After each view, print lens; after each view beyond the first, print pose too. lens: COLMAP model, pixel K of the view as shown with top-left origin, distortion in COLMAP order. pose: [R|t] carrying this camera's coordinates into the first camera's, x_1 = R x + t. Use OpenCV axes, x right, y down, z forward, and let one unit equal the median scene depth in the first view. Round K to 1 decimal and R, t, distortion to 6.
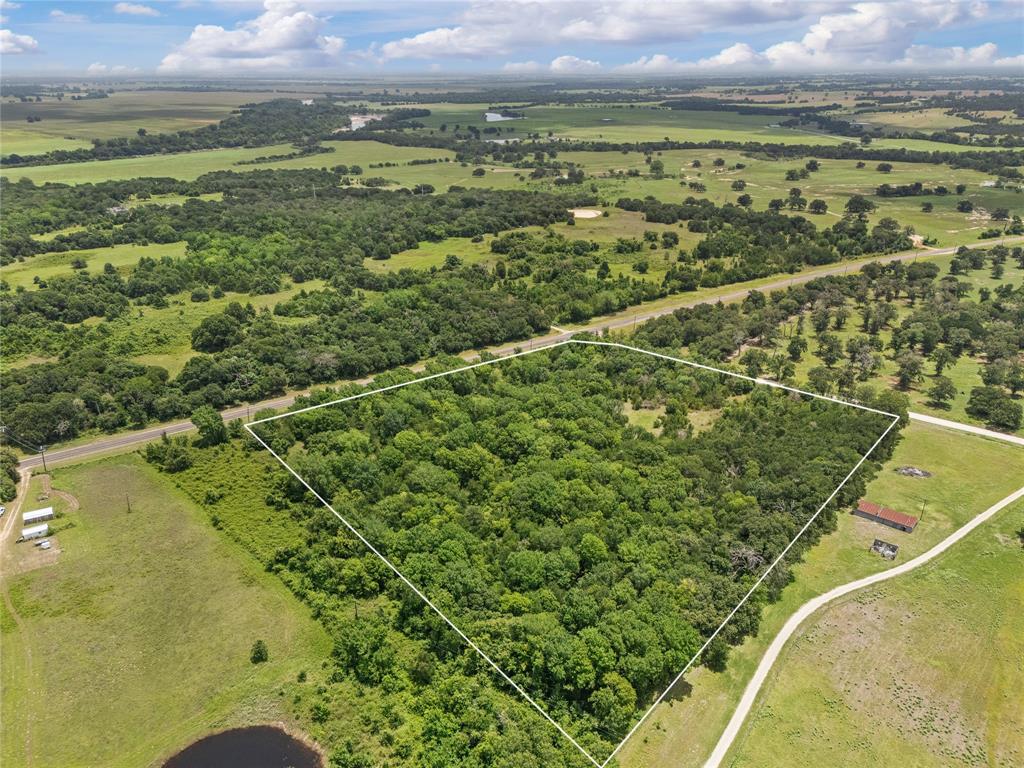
lens RADIAL K [[713.4, 0, 512.0], [0, 713.4, 384.0], [0, 0, 1]] dist [0.035362, -0.026260]
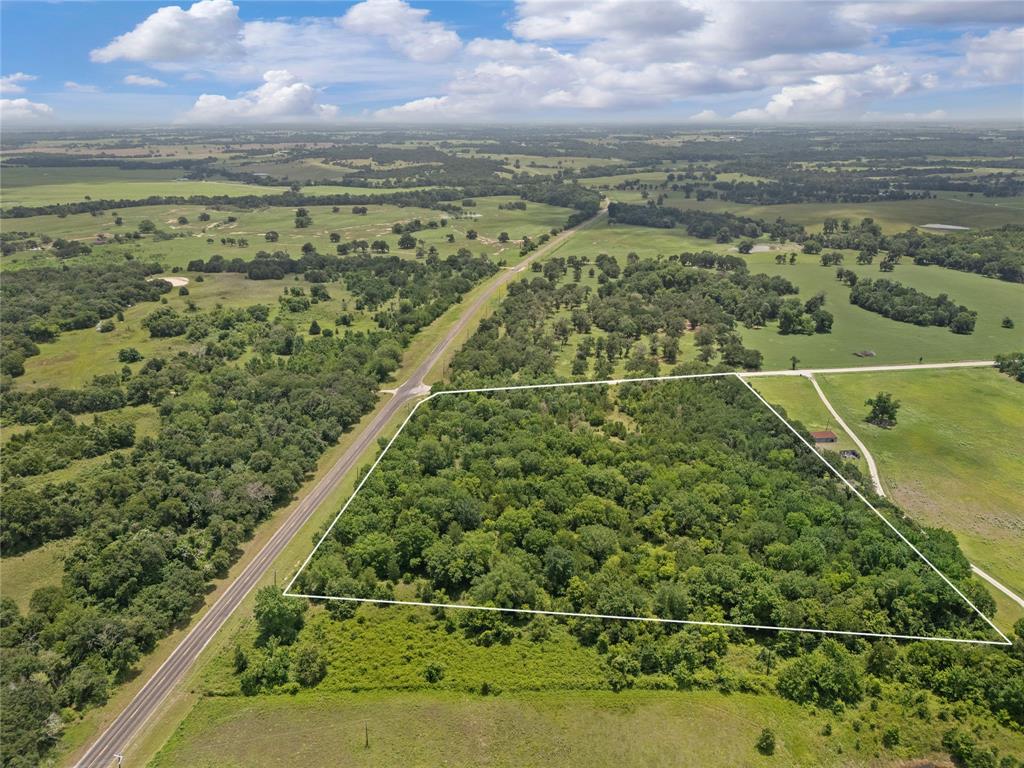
lens RADIAL K [[713.4, 0, 512.0], [0, 713.4, 384.0], [0, 0, 1]] dist [0.035362, -0.026260]
pose [[0.704317, -0.241640, 0.667493, -0.627615], [0.284579, 0.957531, 0.046359, -0.115723], [-0.650348, 0.157303, 0.743171, 0.262296]]
